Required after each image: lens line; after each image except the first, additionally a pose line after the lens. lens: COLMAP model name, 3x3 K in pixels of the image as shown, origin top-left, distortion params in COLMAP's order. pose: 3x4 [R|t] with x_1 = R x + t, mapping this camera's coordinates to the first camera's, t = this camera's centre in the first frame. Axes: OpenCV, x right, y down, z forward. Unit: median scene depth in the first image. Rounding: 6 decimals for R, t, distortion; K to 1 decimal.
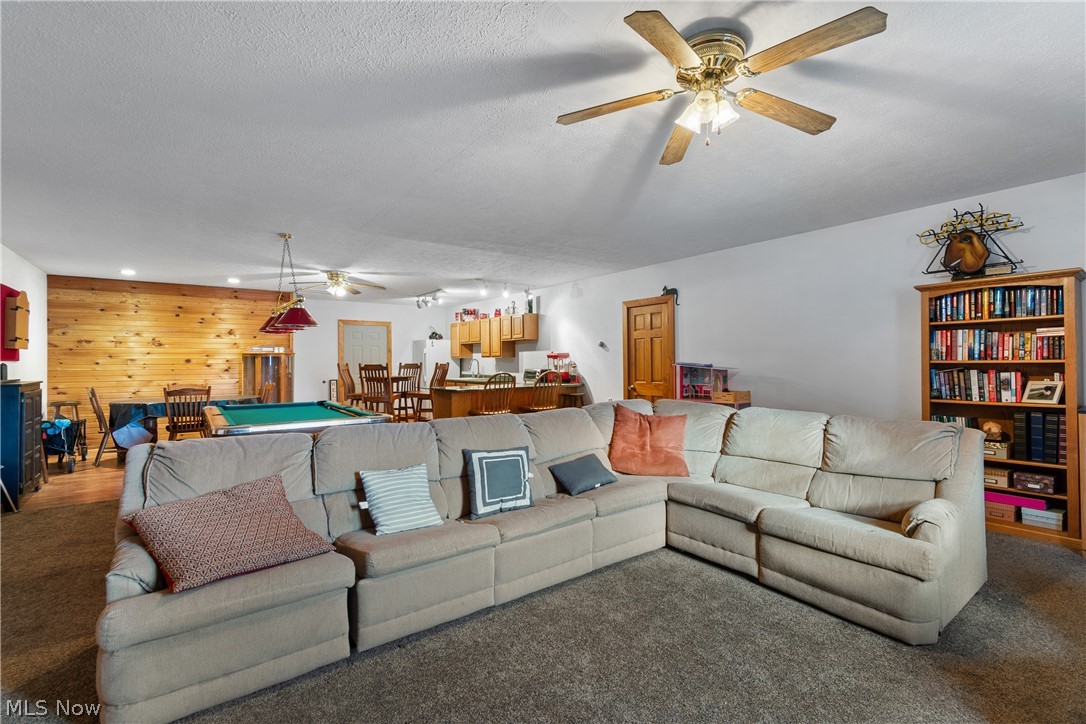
lens RADIAL K [[483.9, 0, 551.5], [0, 483.9, 360.0], [0, 0, 1]] dist [0.003789, -0.002336]
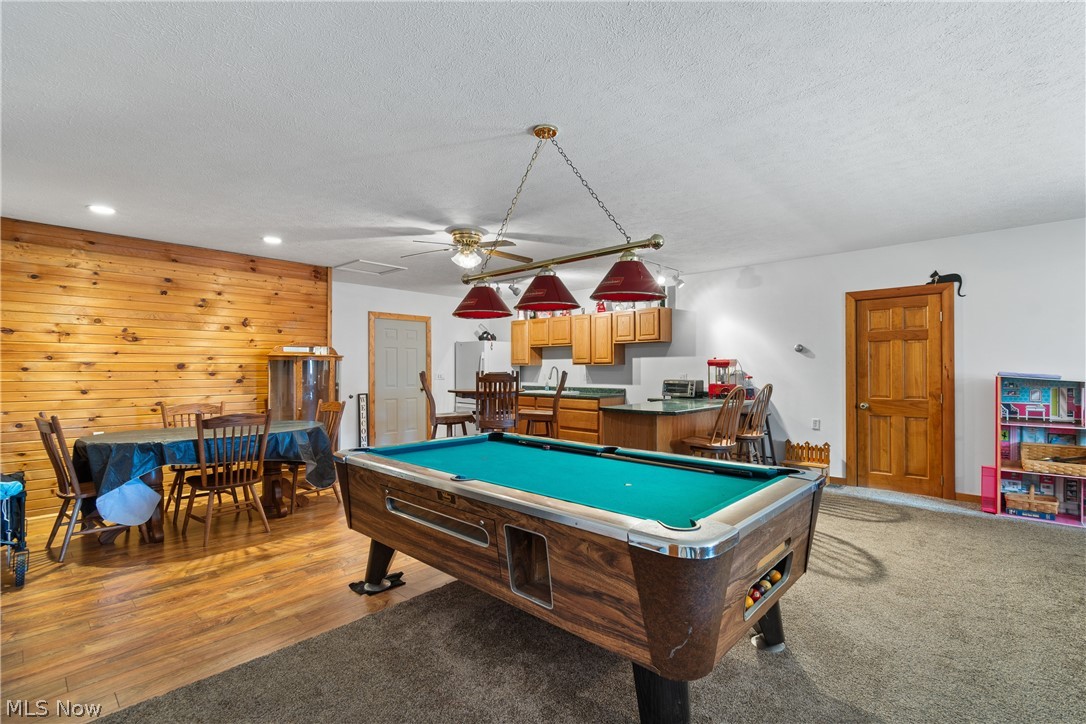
lens RADIAL K [[483.9, 0, 537.4], [0, 483.9, 368.0], [0, 0, 1]] dist [0.003789, -0.002336]
pose [[0.983394, 0.006624, 0.181363, -0.412514], [-0.006450, 0.999978, -0.001548, 0.002278], [-0.181369, 0.000352, 0.983415, 0.301905]]
